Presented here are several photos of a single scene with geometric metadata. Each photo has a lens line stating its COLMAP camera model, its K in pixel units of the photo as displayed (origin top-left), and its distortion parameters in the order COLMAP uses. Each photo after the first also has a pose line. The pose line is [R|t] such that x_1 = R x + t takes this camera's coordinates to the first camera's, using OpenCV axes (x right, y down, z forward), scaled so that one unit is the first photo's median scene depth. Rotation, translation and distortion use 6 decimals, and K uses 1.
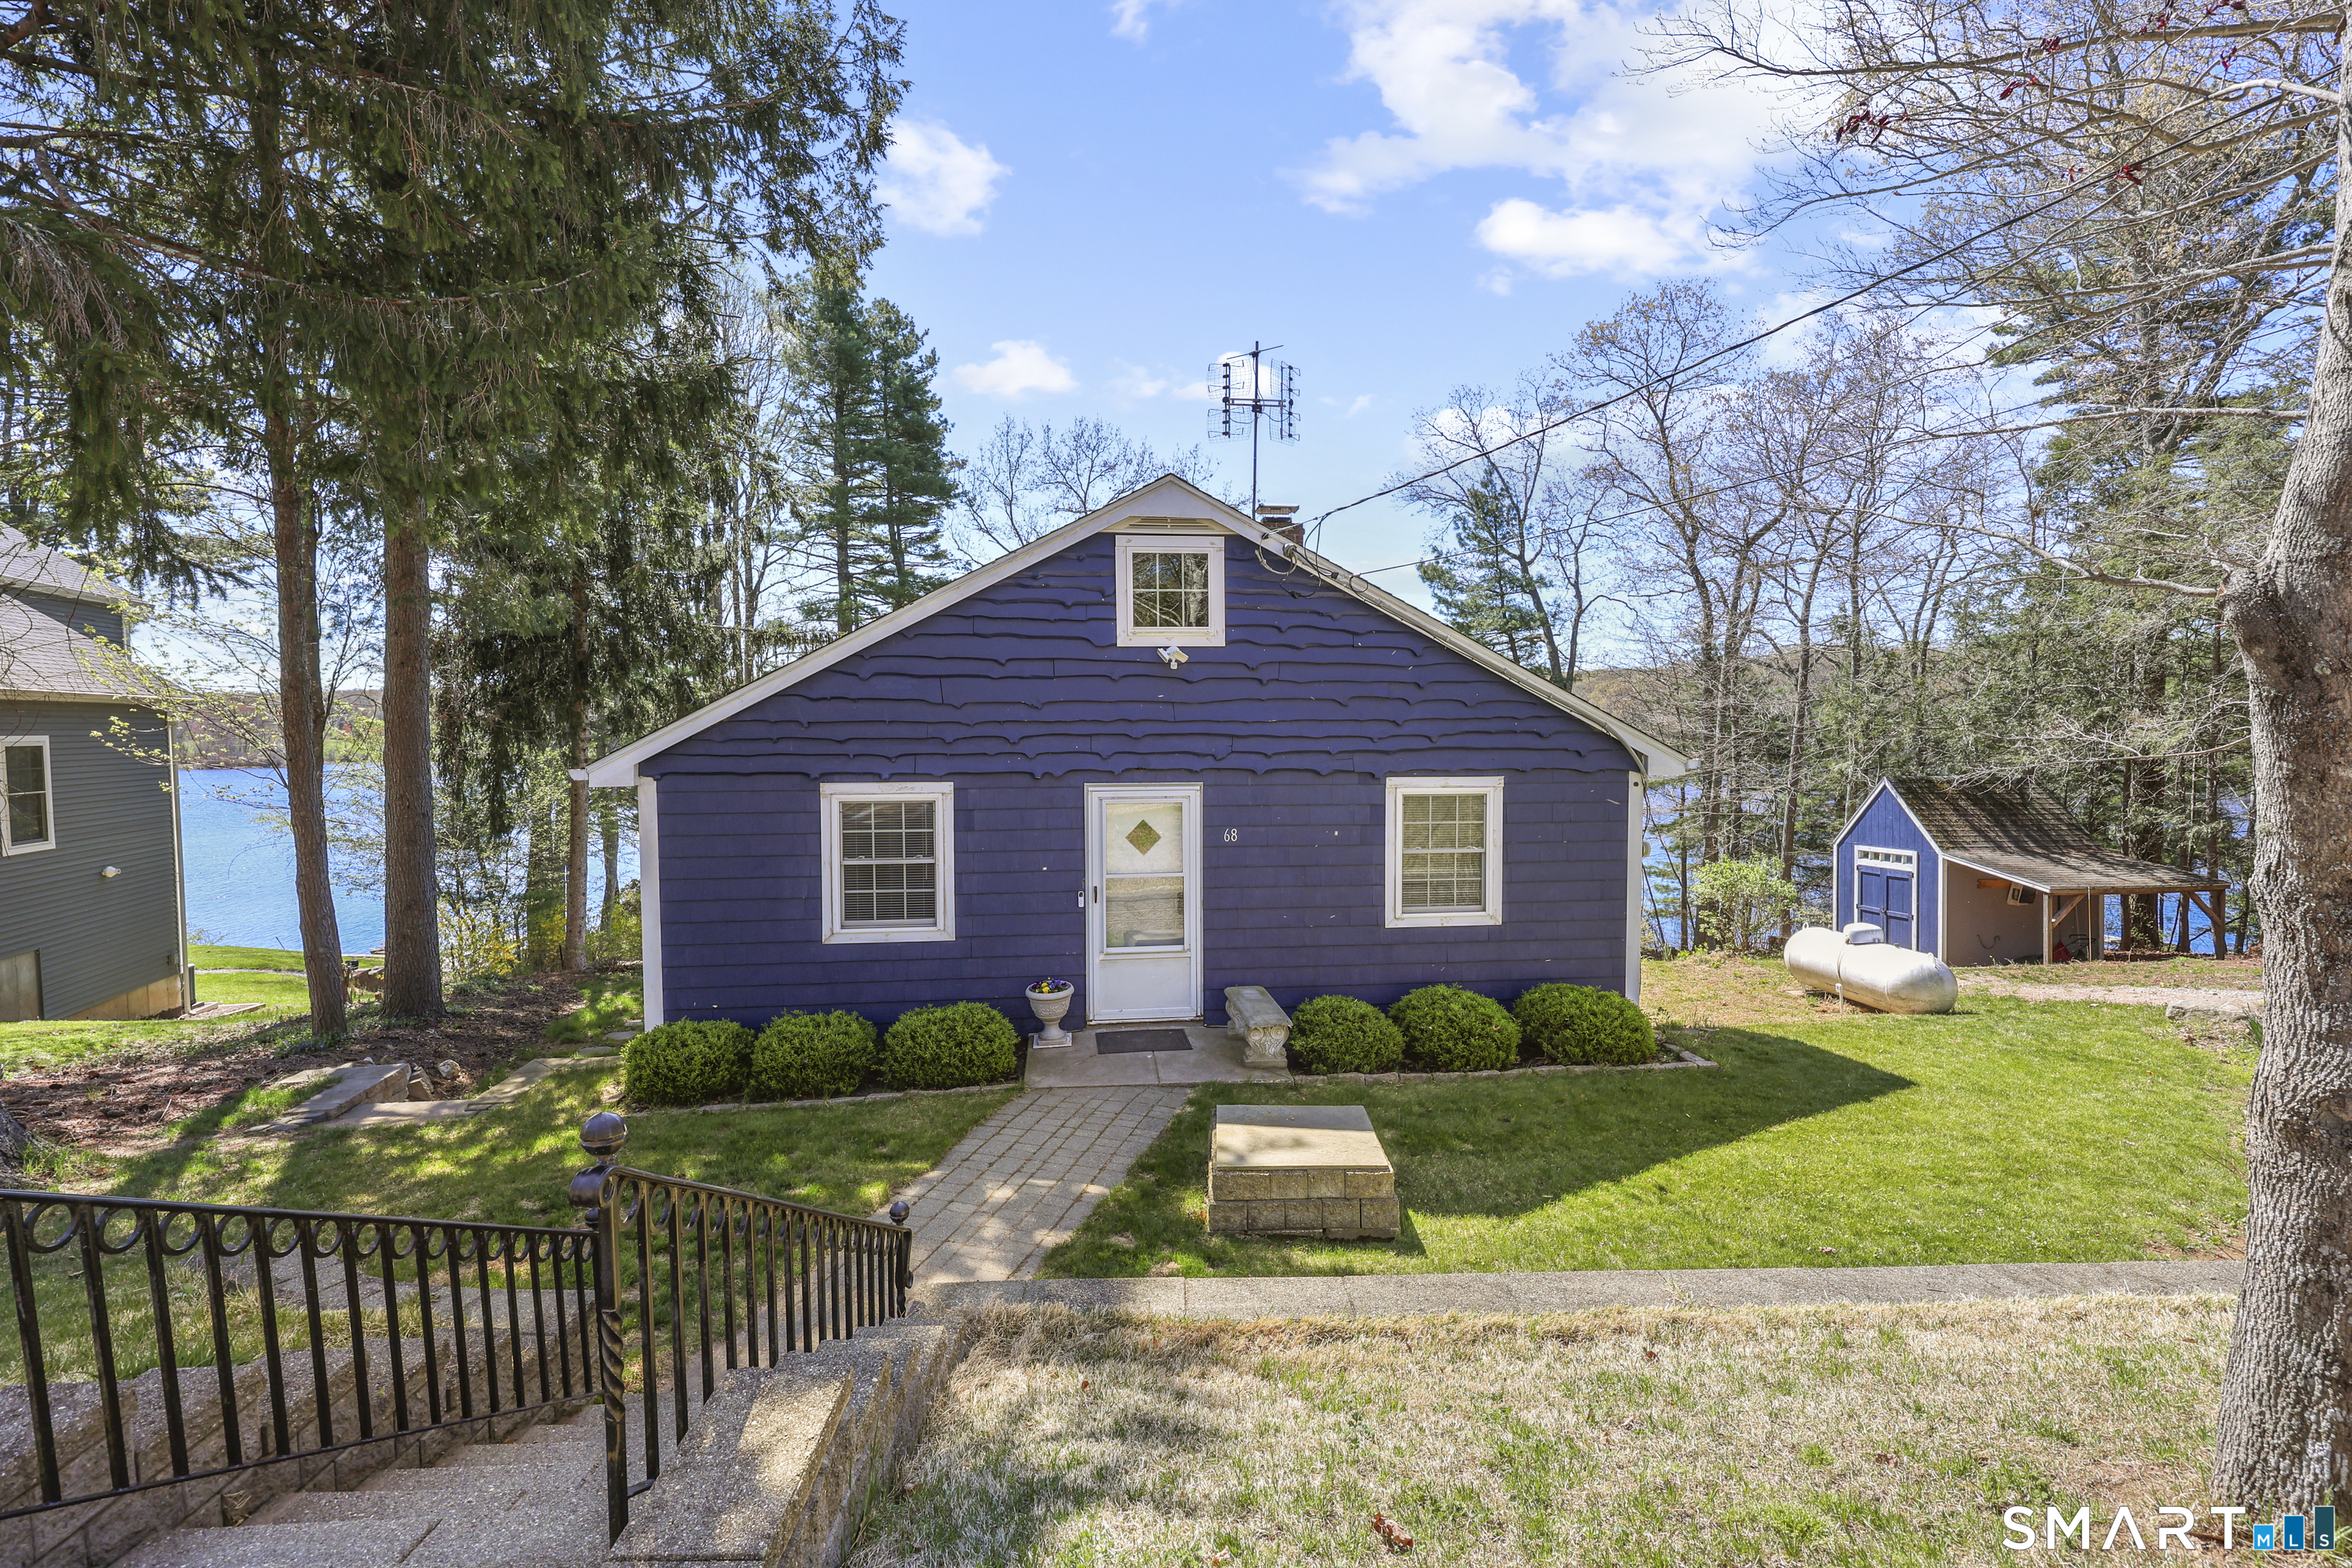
lens RADIAL K [[995.2, 0, 1176.0], [0, 995.2, 784.0], [0, 0, 1]] dist [0.002284, -0.000100]
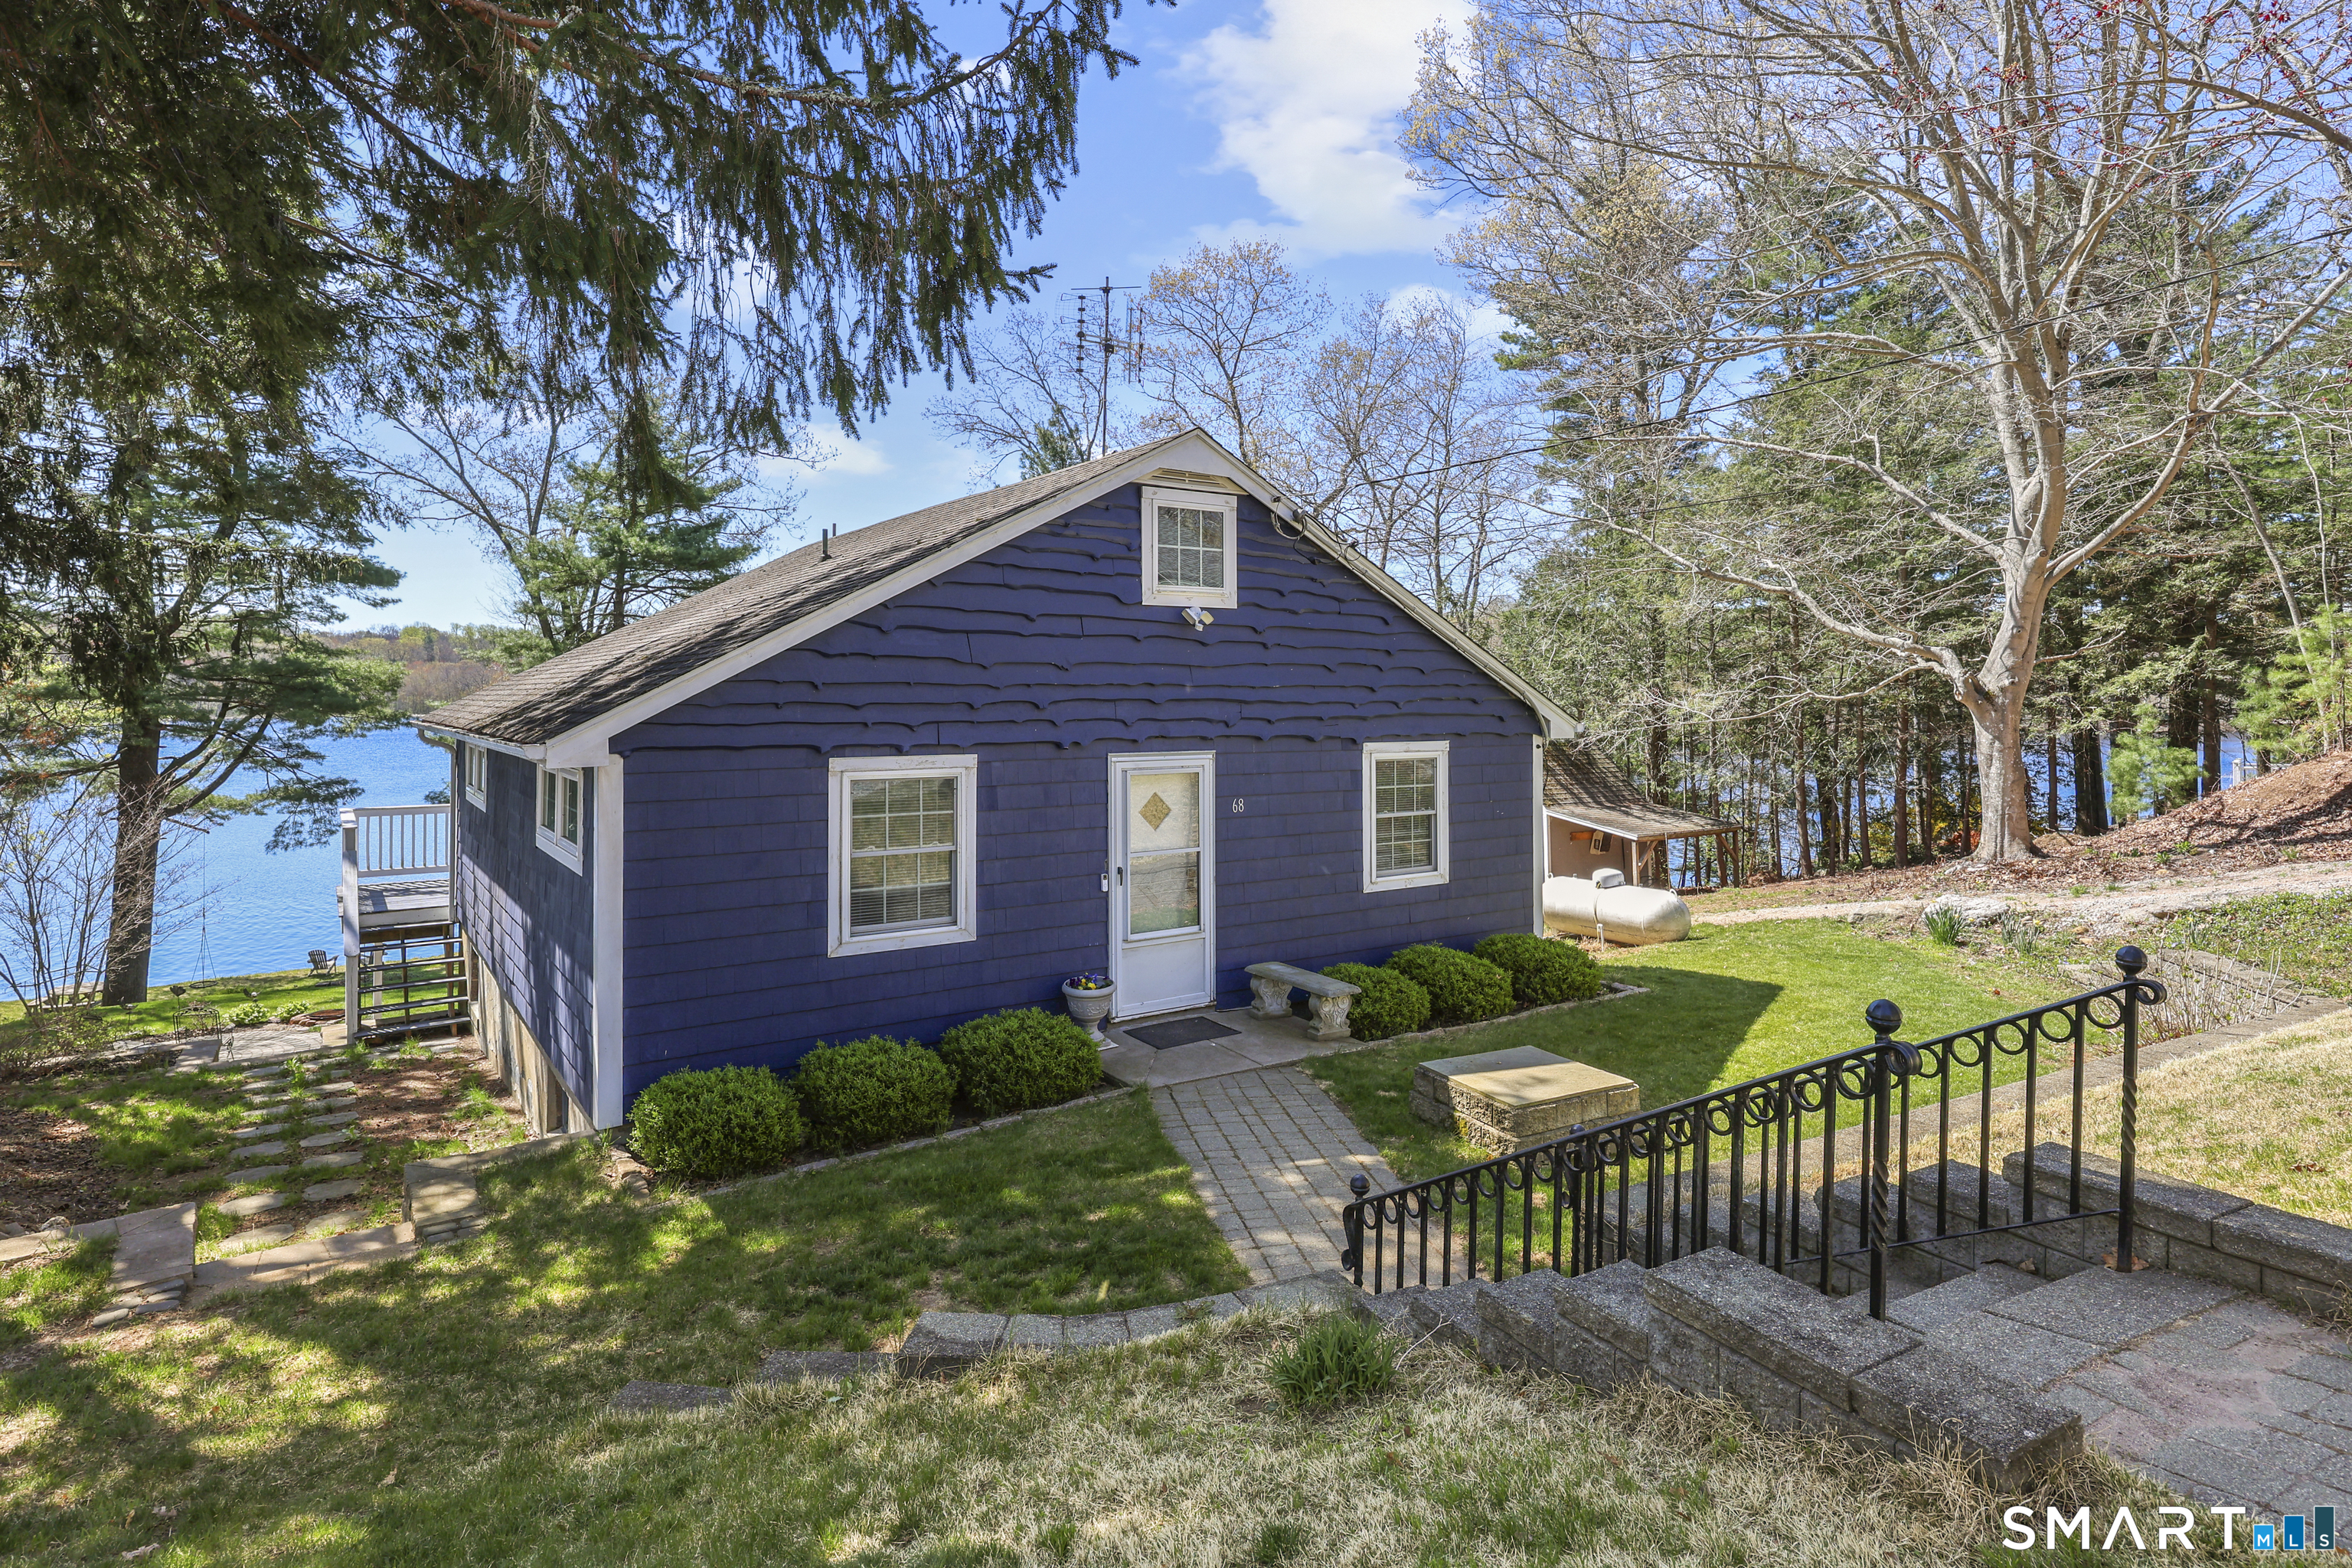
lens RADIAL K [[1191.4, 0, 1178.5], [0, 1191.4, 691.6], [0, 0, 1]] dist [0.003206, 0.001490]
pose [[0.895756, 0.006338, 0.444500, -0.518983], [0.019049, 0.998433, -0.052626, 0.001657], [-0.444137, 0.055607, 0.894232, -0.002127]]
